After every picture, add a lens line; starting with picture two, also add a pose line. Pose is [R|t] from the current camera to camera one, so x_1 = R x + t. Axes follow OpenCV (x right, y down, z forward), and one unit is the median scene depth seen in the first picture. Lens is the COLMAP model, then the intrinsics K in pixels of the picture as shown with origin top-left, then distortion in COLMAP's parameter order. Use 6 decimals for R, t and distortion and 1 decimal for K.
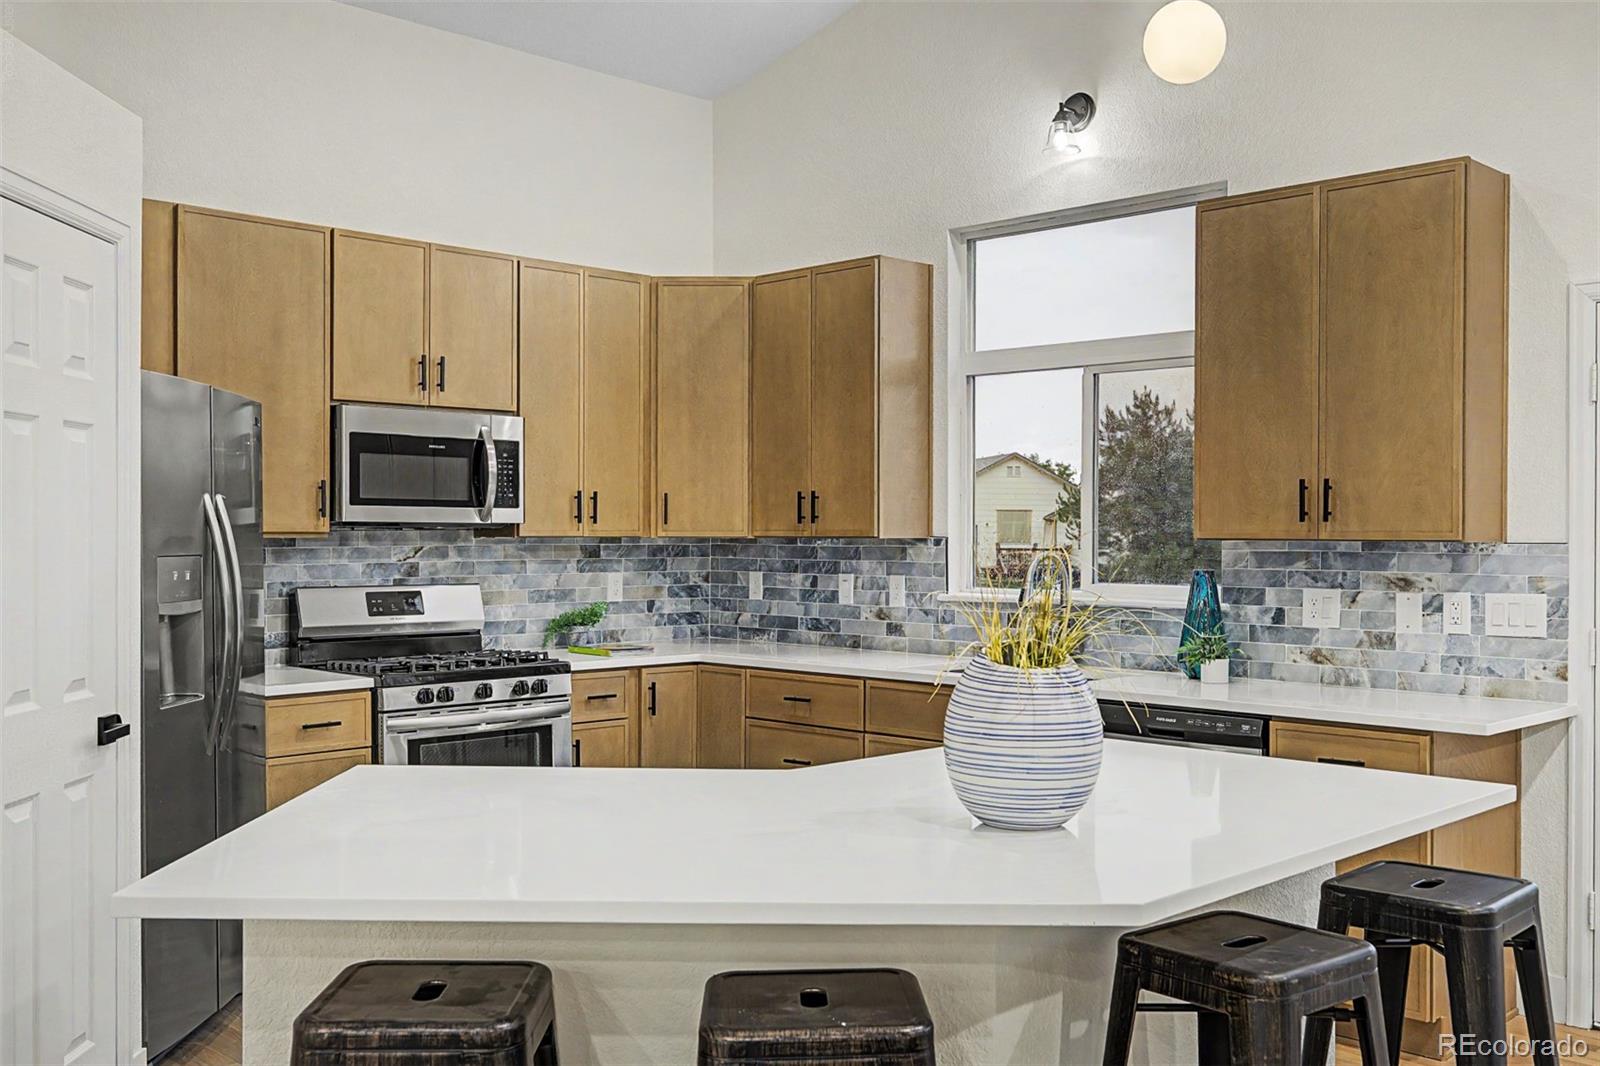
lens RADIAL K [[1531.5, 0, 804.6], [0, 1531.5, 528.6], [0, 0, 1]] dist [-0.027666, 0.000000]
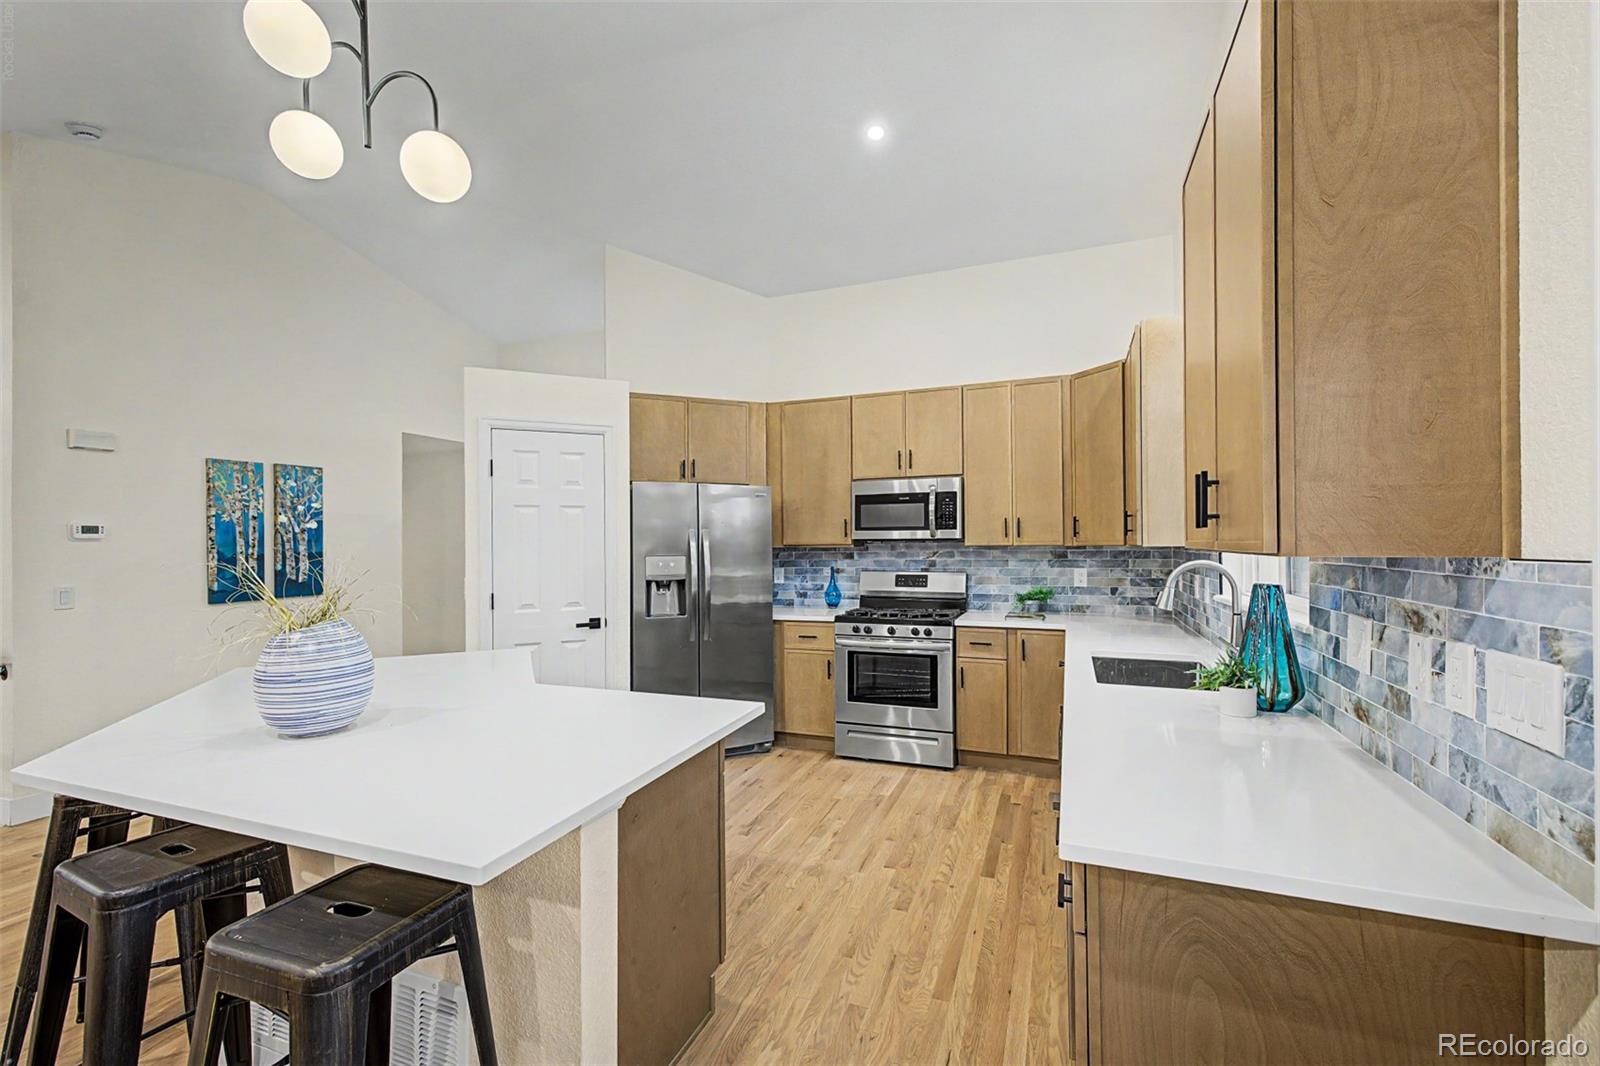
lens RADIAL K [[677.4, 0, 797.1], [0, 677.4, 532.0], [0, 0, 1]] dist [0.006563, -0.002445]
pose [[0.390237, -0.020658, -0.920483, 0.464741], [0.011523, 0.999780, -0.017552, 0.000962], [0.920642, -0.003758, 0.390389, 0.542100]]
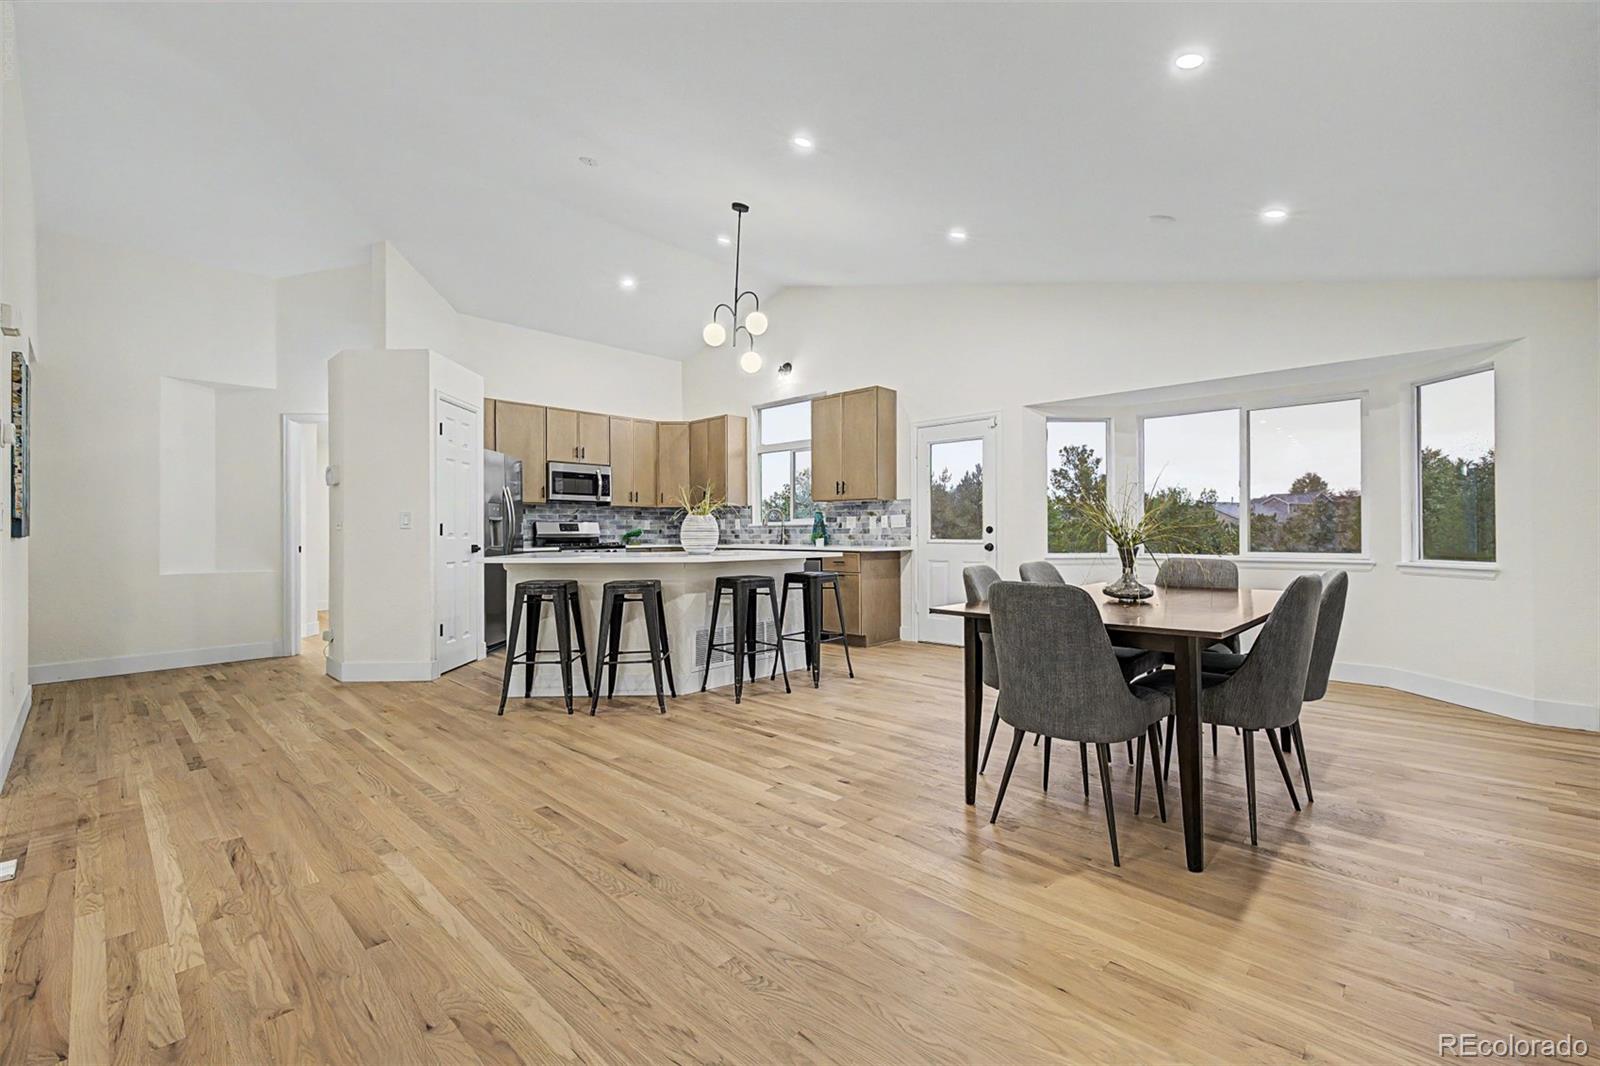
lens RADIAL K [[677.4, 0, 806.8], [0, 677.4, 526.0], [0, 0, 1]] dist [0.006563, -0.002445]
pose [[0.999545, -0.007900, 0.029107, 0.174930], [0.008100, 0.999944, -0.006761, 0.060169], [-0.029052, 0.006994, 0.999553, -0.389774]]
